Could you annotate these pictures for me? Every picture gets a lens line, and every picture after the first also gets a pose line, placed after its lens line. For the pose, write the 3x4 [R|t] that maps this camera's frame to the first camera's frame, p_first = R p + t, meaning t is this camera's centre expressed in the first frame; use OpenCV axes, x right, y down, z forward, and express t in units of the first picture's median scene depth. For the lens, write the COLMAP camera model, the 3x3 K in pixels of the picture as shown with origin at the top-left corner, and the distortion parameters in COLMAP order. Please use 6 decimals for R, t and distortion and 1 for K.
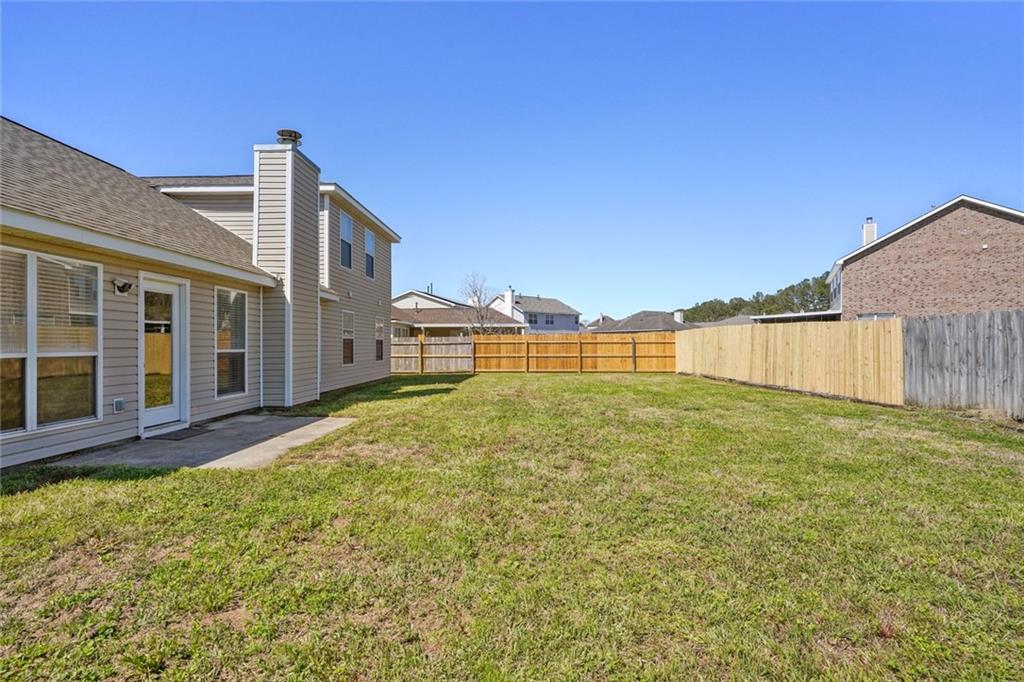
lens RADIAL K [[486.1, 0, 511.4], [0, 486.1, 340.8], [0, 0, 1]] dist [0.001478, 0.000806]
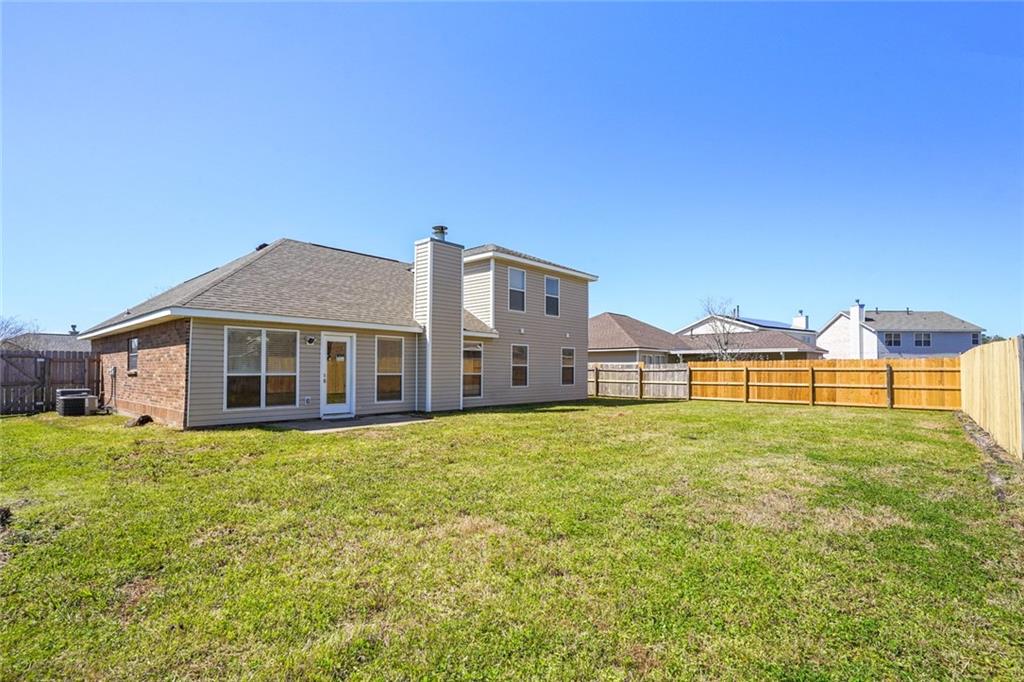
lens RADIAL K [[486.1, 0, 503.9], [0, 486.1, 358.0], [0, 0, 1]] dist [0.001478, 0.000806]
pose [[0.759164, -0.011321, -0.650801, 0.291763], [-0.000981, 0.999828, -0.018537, -0.001290], [0.650899, 0.014711, 0.759022, 0.004521]]
